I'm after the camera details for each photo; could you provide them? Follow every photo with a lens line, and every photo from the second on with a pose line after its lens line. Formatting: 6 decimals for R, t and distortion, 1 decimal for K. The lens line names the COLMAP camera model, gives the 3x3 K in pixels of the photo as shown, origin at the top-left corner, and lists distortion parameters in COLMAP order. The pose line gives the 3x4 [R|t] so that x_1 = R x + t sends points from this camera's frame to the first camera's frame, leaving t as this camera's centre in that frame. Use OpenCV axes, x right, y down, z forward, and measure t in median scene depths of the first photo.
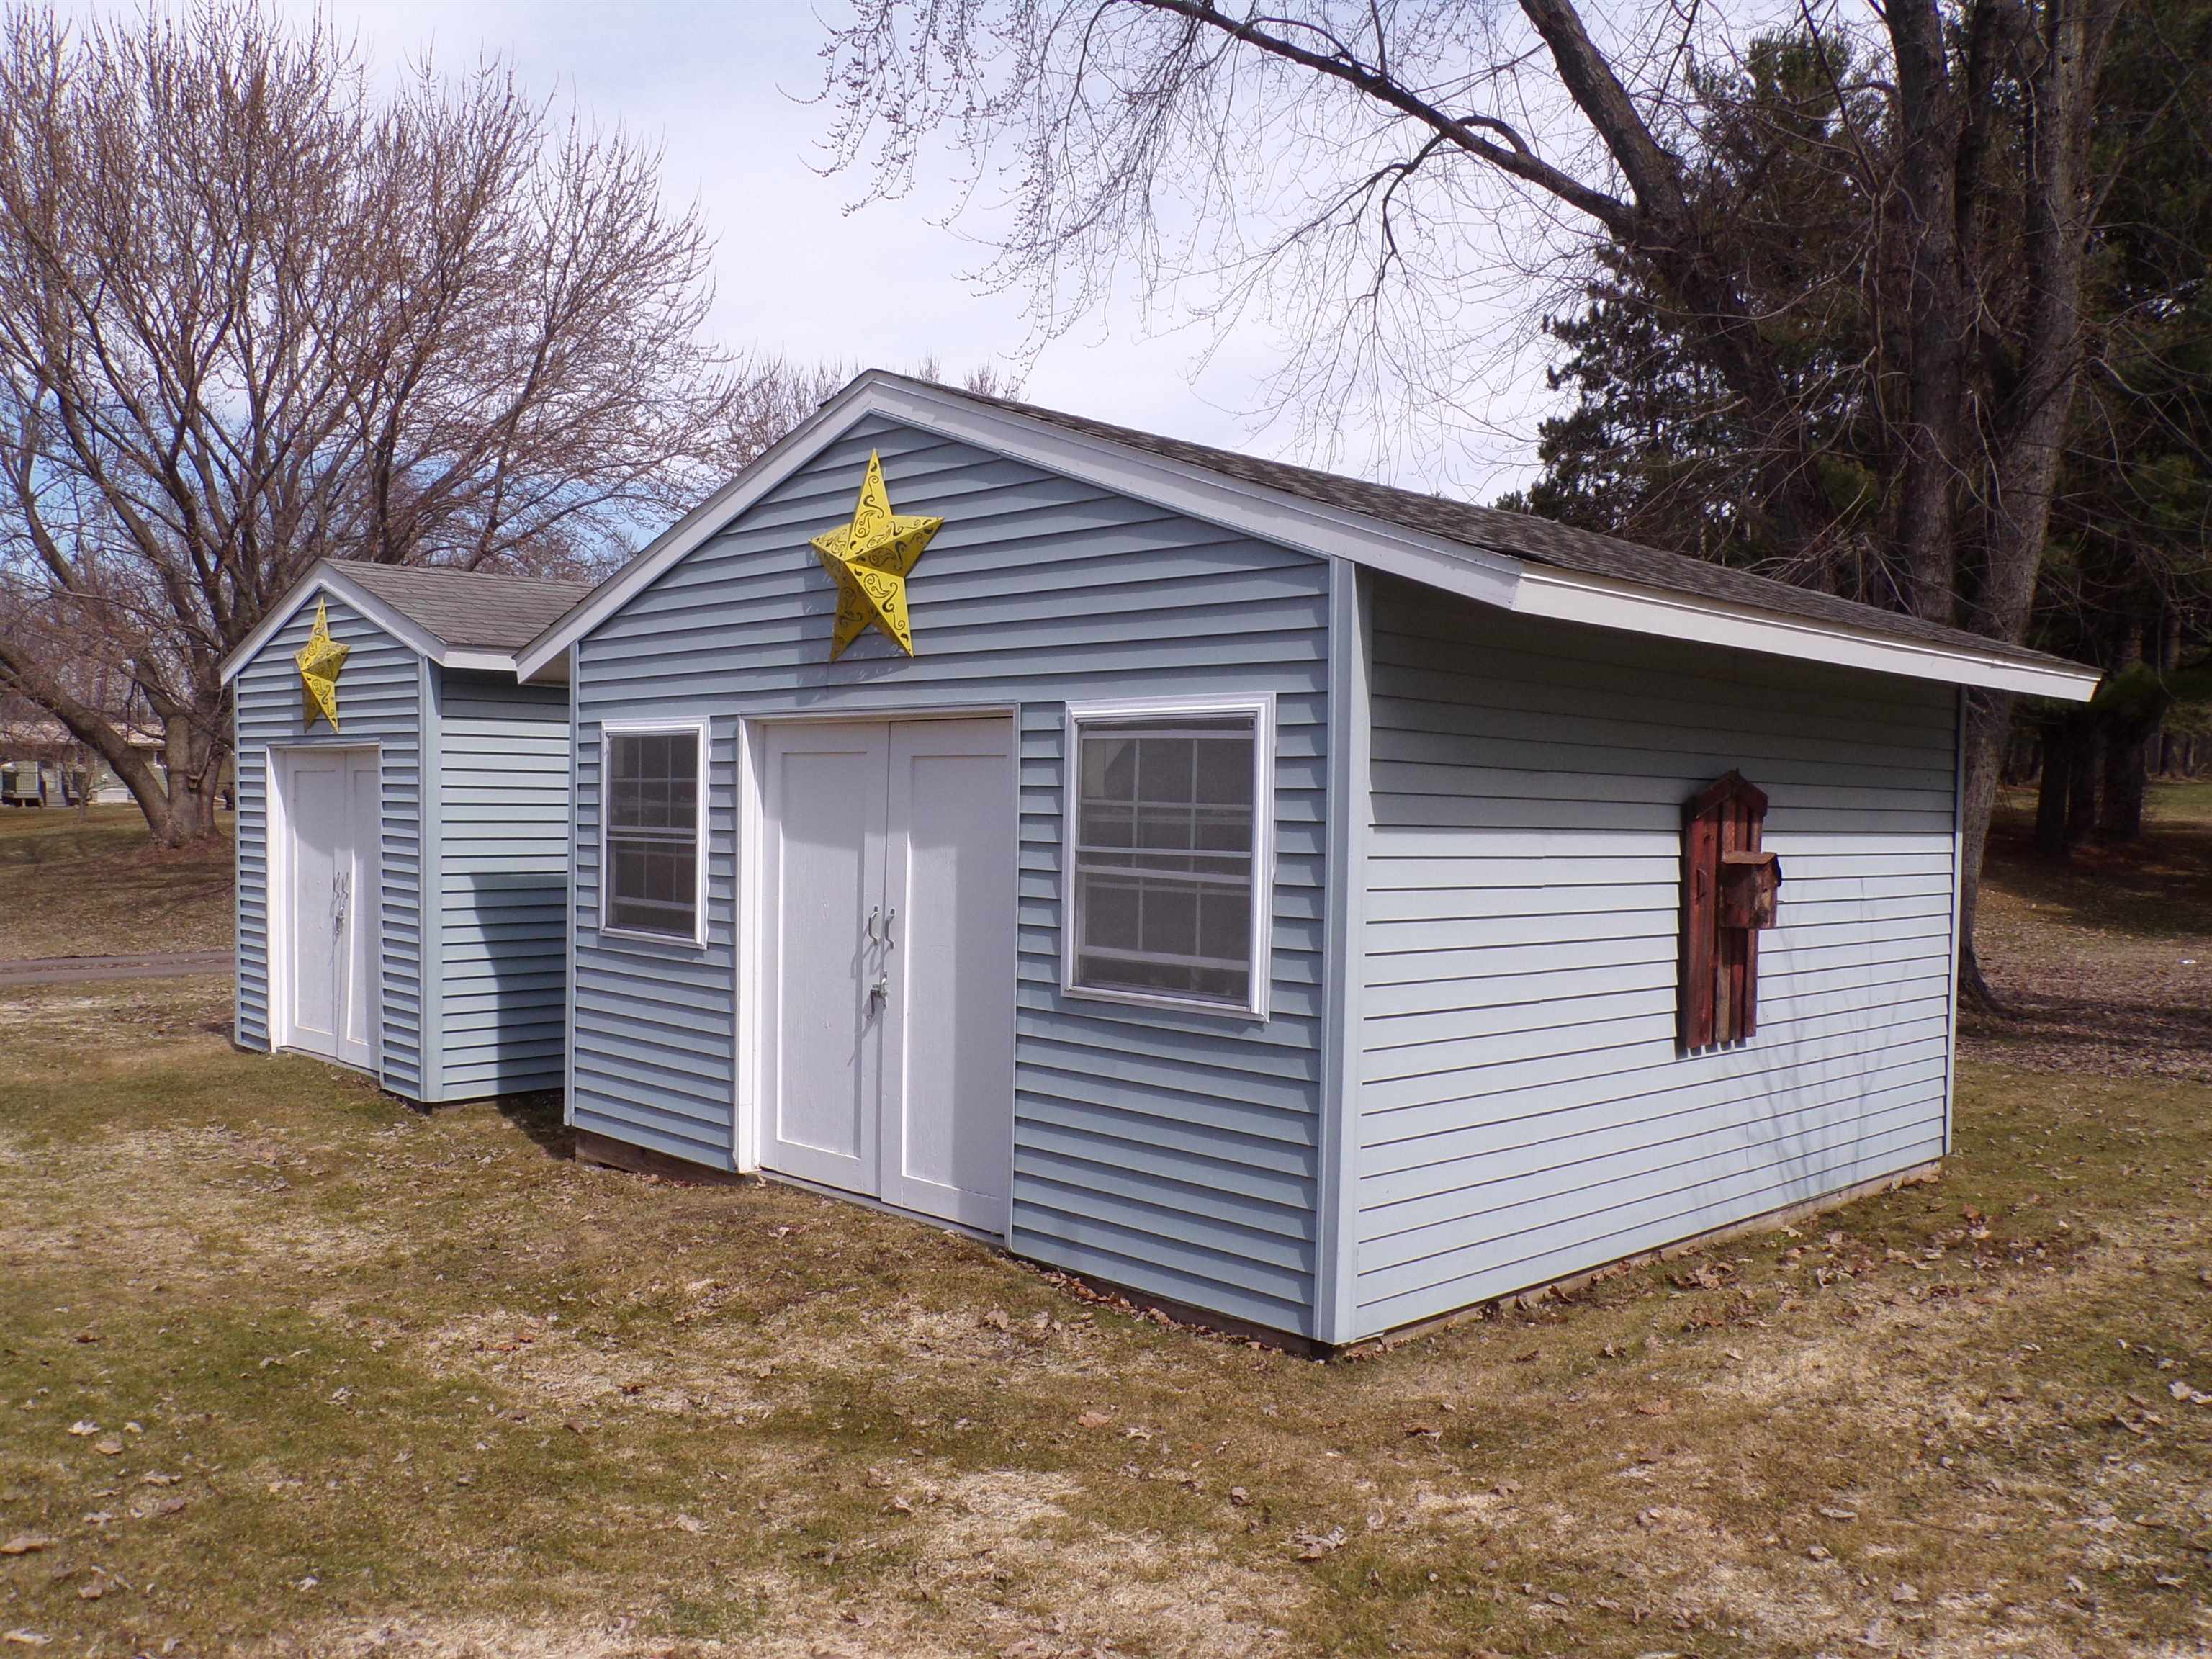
lens RADIAL K [[1818.7, 0, 1106.0], [0, 1818.7, 830.6], [0, 0, 1]] dist [0.026157, -0.020455]
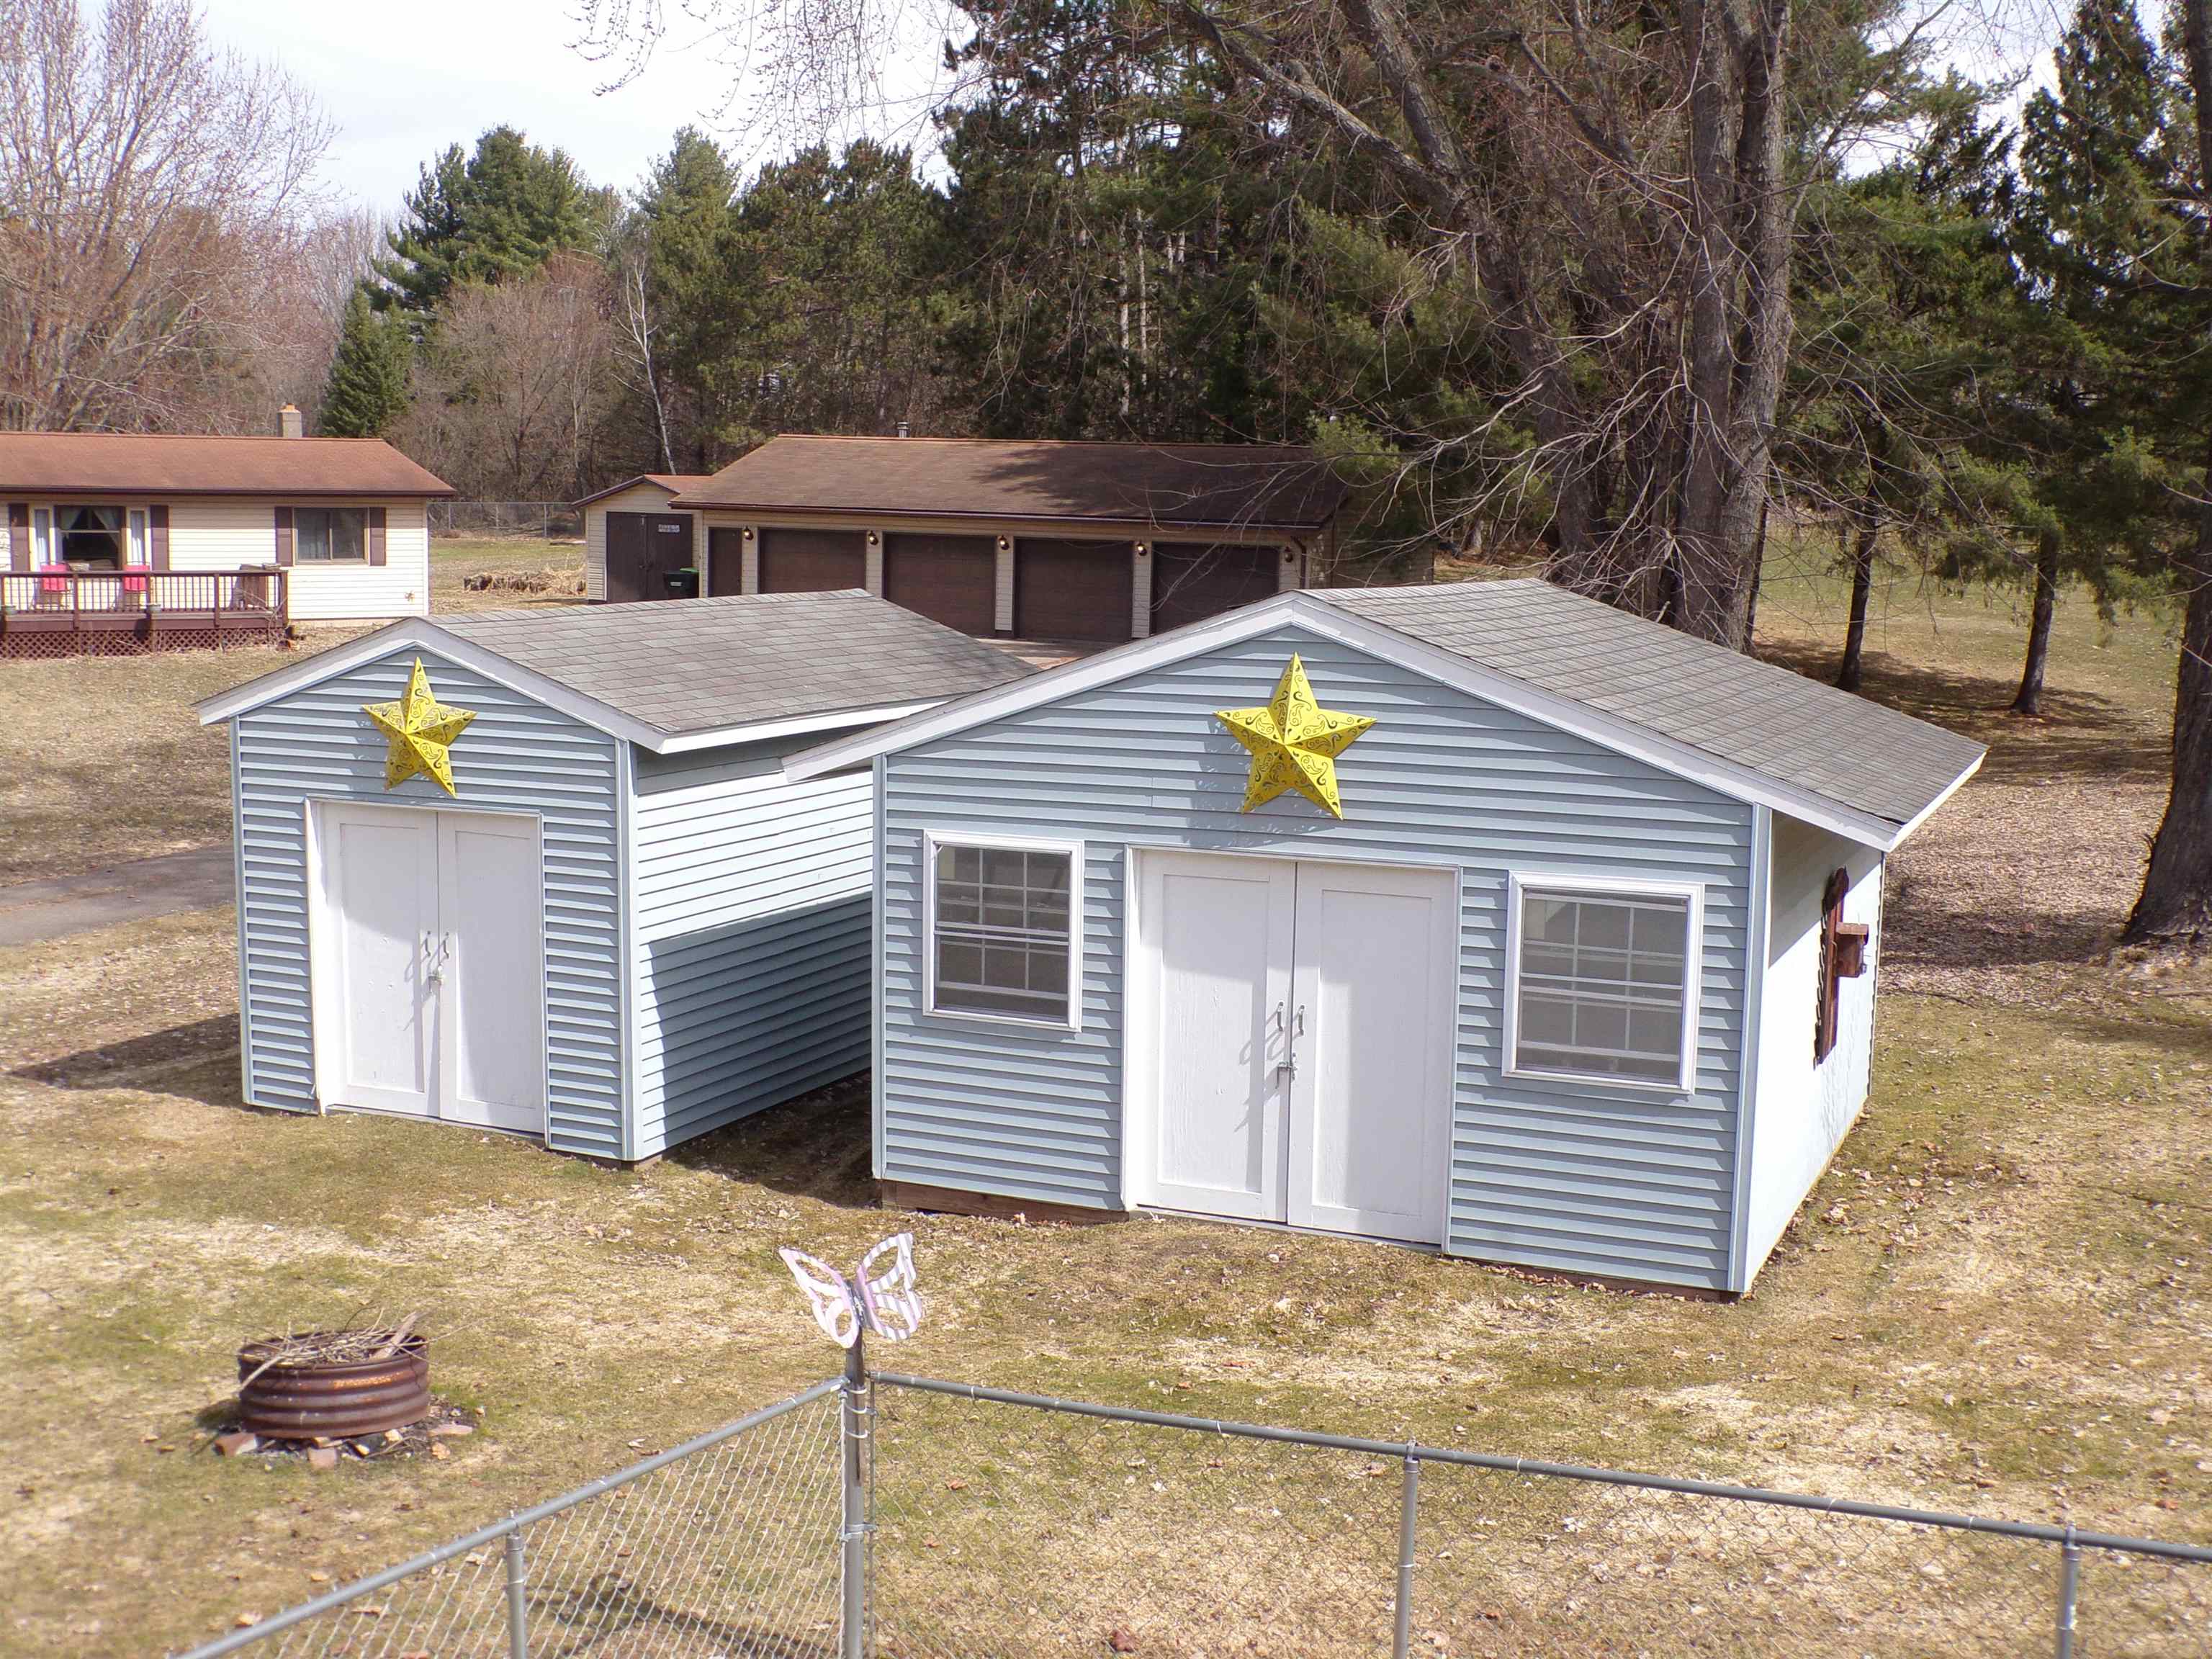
lens RADIAL K [[2580.2, 0, 1106.9], [0, 2580.2, 824.5], [0, 0, 1]] dist [-0.034148, 0.000000]
pose [[0.922181, -0.049155, 0.383623, -1.078444], [0.004664, 0.993232, 0.116056, -0.341190], [-0.386731, -0.105235, 0.916168, -0.706900]]
